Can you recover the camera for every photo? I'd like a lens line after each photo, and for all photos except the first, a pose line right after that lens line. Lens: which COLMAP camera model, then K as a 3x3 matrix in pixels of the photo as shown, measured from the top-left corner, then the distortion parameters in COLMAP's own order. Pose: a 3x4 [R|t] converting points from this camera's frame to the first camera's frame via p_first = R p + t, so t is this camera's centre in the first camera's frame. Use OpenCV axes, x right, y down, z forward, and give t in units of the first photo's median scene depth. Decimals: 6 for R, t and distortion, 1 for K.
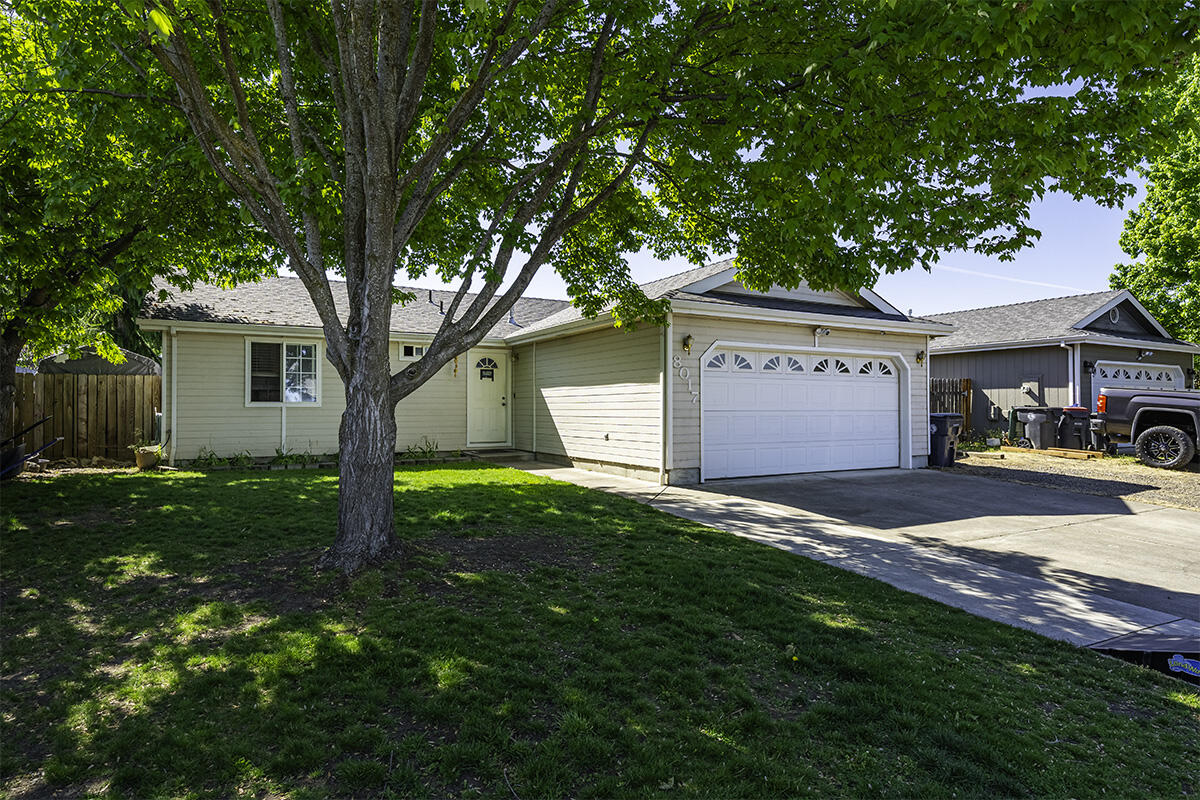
lens RADIAL K [[690.7, 0, 597.6], [0, 690.7, 397.0], [0, 0, 1]] dist [0.004436, -0.005790]
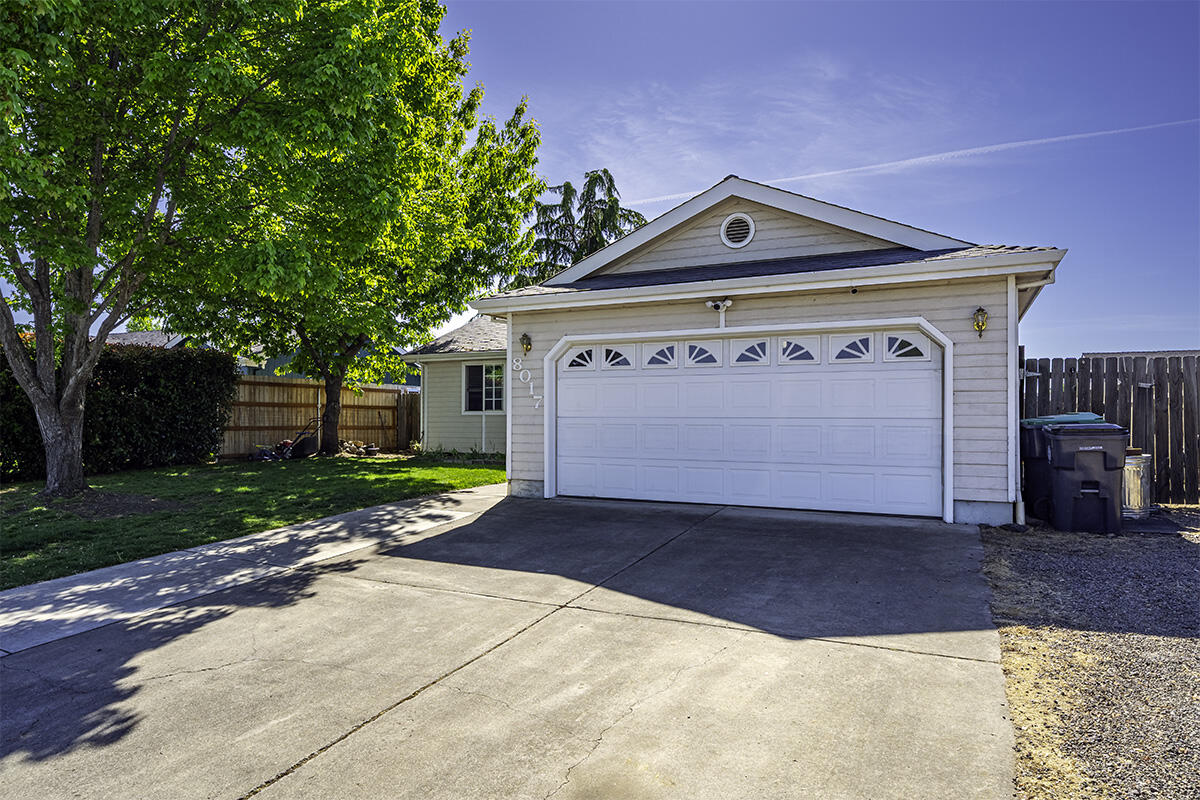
lens RADIAL K [[717.8, 0, 605.9], [0, 717.8, 407.6], [0, 0, 1]] dist [0.011407, -0.003996]
pose [[0.565397, -0.011004, -0.824746, 0.798959], [0.012204, 0.999913, -0.004975, 0.011012], [0.824729, -0.007253, 0.565482, 0.454832]]
